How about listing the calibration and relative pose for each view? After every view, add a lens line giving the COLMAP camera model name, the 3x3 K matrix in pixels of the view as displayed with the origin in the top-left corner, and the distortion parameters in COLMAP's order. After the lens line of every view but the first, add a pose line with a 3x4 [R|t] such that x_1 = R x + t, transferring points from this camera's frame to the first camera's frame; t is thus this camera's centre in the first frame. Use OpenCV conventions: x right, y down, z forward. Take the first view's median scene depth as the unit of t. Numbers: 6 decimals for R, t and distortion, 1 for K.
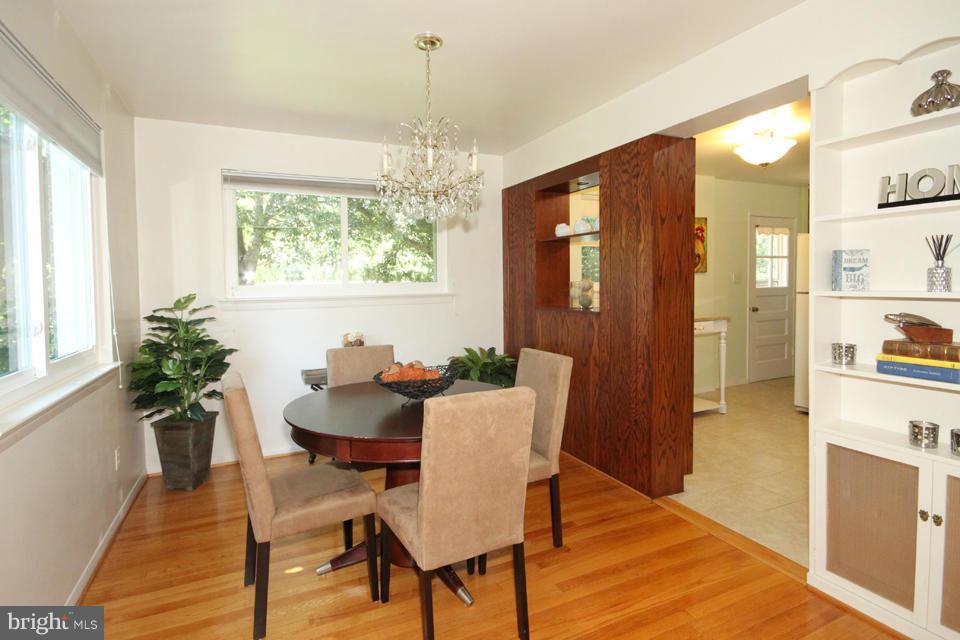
lens RADIAL K [[464.2, 0, 454.1], [0, 464.2, 296.5], [0, 0, 1]] dist [-0.009582, 0.001669]
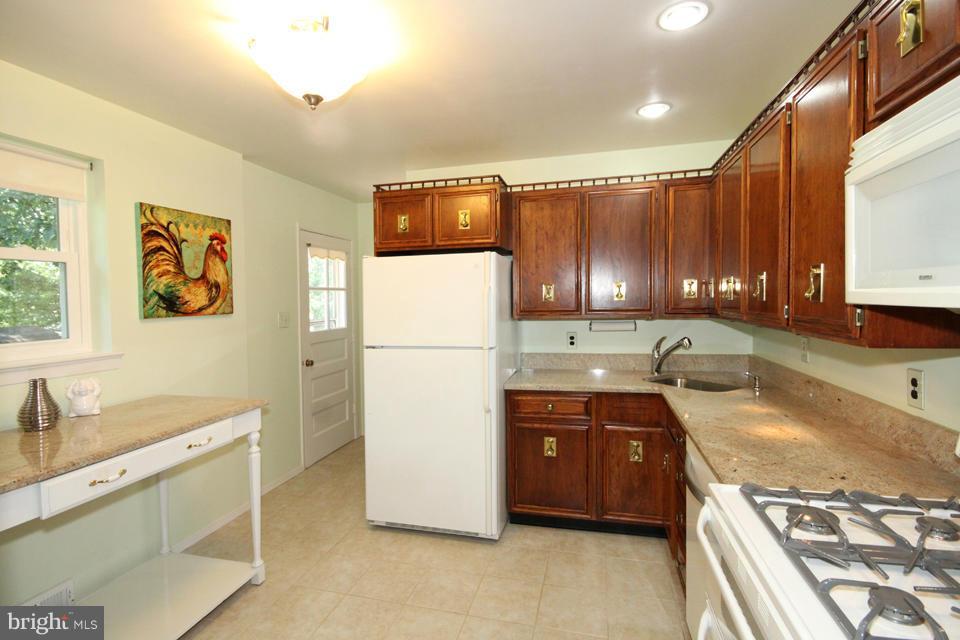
lens RADIAL K [[464.2, 0, 476.4], [0, 464.2, 305.7], [0, 0, 1]] dist [-0.009582, 0.001669]
pose [[0.608372, -0.007173, 0.793620, 0.393835], [0.035496, 0.999204, -0.018179, -0.059321], [-0.792858, 0.039230, 0.608142, 0.586096]]
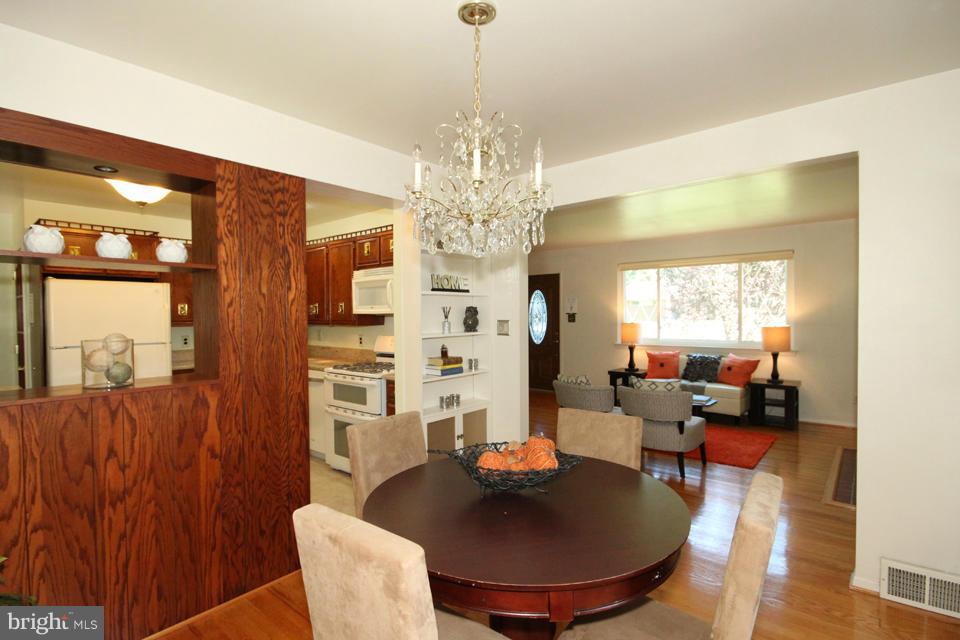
lens RADIAL K [[464.2, 0, 477.7], [0, 464.2, 327.6], [0, 0, 1]] dist [-0.009582, 0.001669]
pose [[-0.440355, -0.006437, 0.897801, -0.429112], [0.044500, 0.998589, 0.028987, -0.042190], [-0.896720, 0.052717, -0.439447, 0.821696]]
